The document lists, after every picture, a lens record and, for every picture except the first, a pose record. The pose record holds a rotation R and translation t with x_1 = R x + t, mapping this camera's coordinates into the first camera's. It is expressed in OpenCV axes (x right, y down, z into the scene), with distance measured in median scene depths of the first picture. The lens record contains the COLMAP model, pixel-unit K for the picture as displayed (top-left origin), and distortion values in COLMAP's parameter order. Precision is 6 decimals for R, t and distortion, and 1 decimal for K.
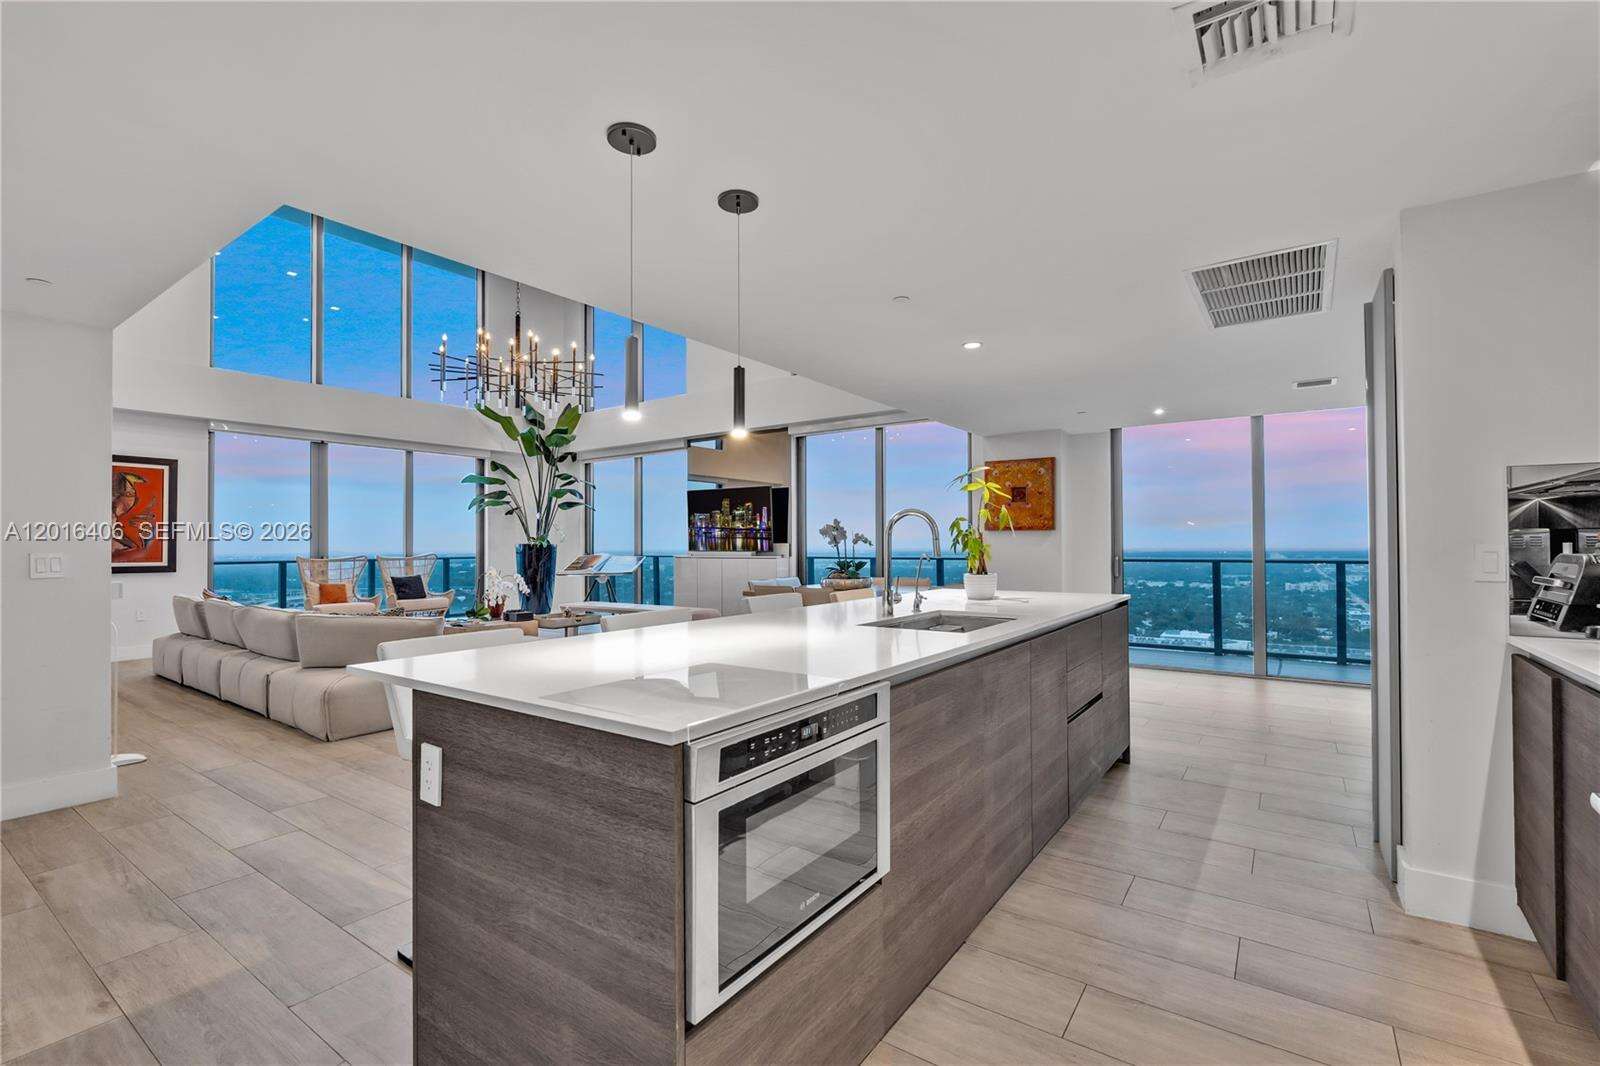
lens RADIAL K [[694.1, 0, 800.0], [0, 694.1, 533.0], [0, 0, 1]] dist [0.014461, -0.000045]
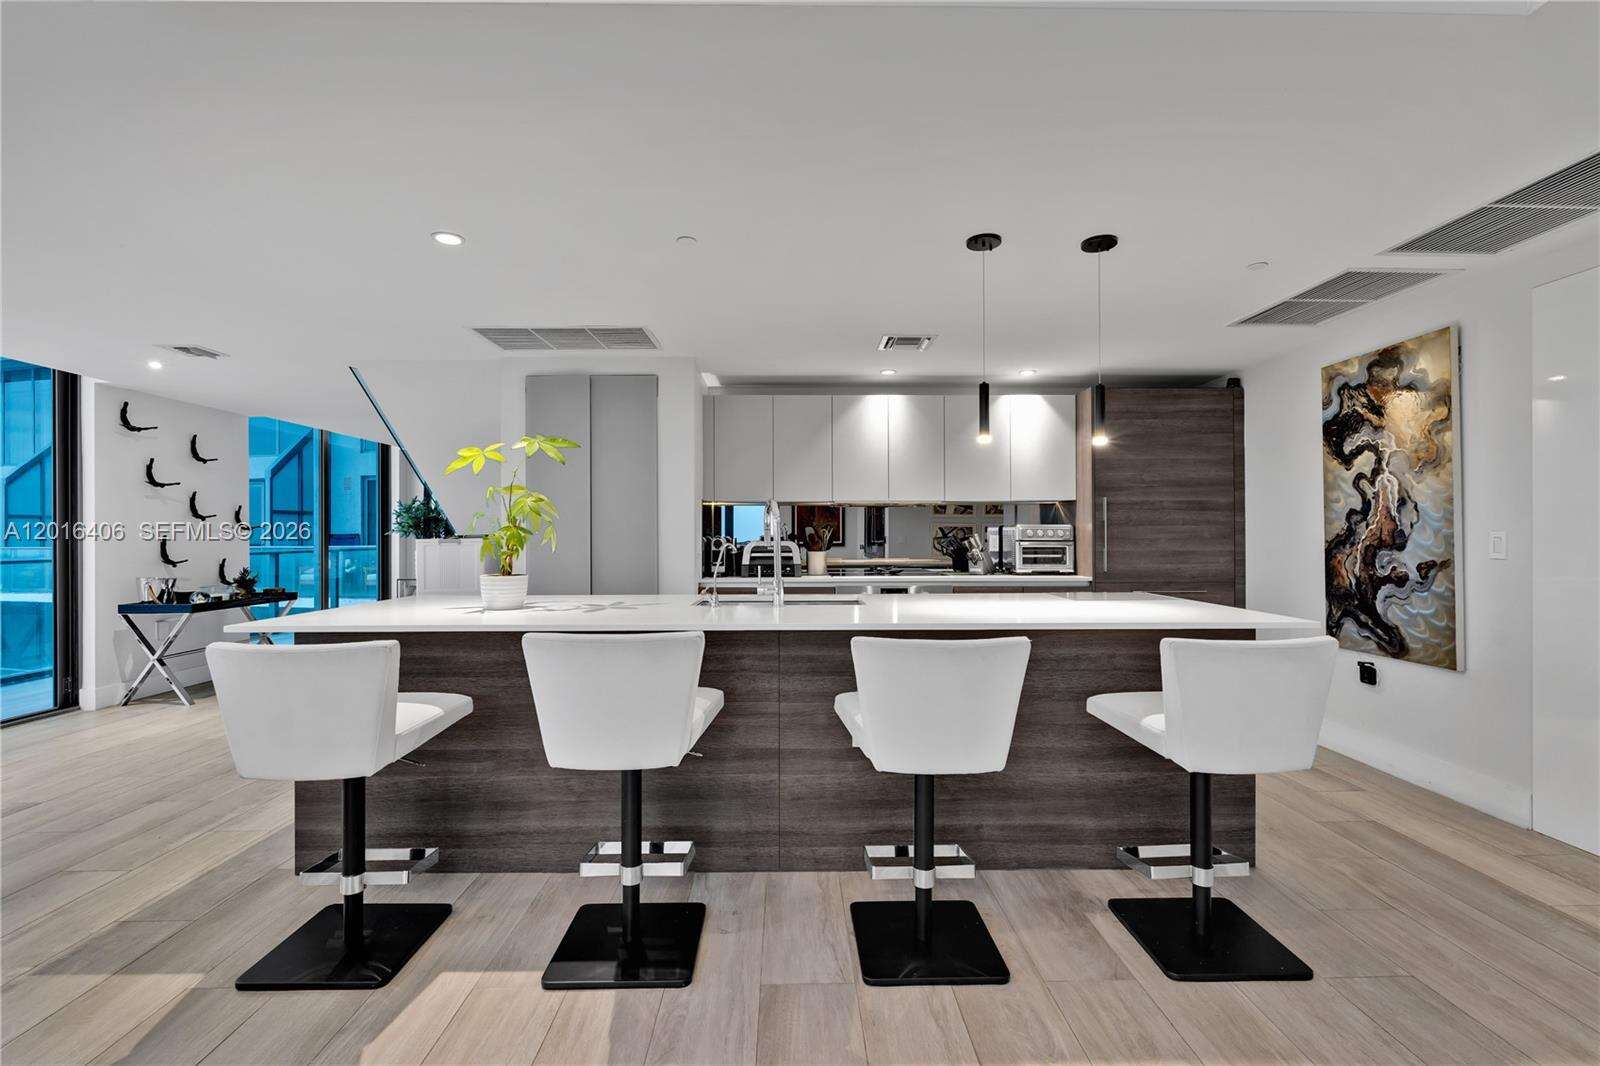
lens RADIAL K [[707.1, 0, 800.0], [0, 707.1, 533.0], [0, 0, 1]] dist [-0.000368, -0.000081]
pose [[-0.580243, 0.005758, 0.814423, -0.203112], [-0.007482, 0.999895, -0.012400, 0.007470], [-0.814409, -0.013288, -0.580139, 0.453439]]
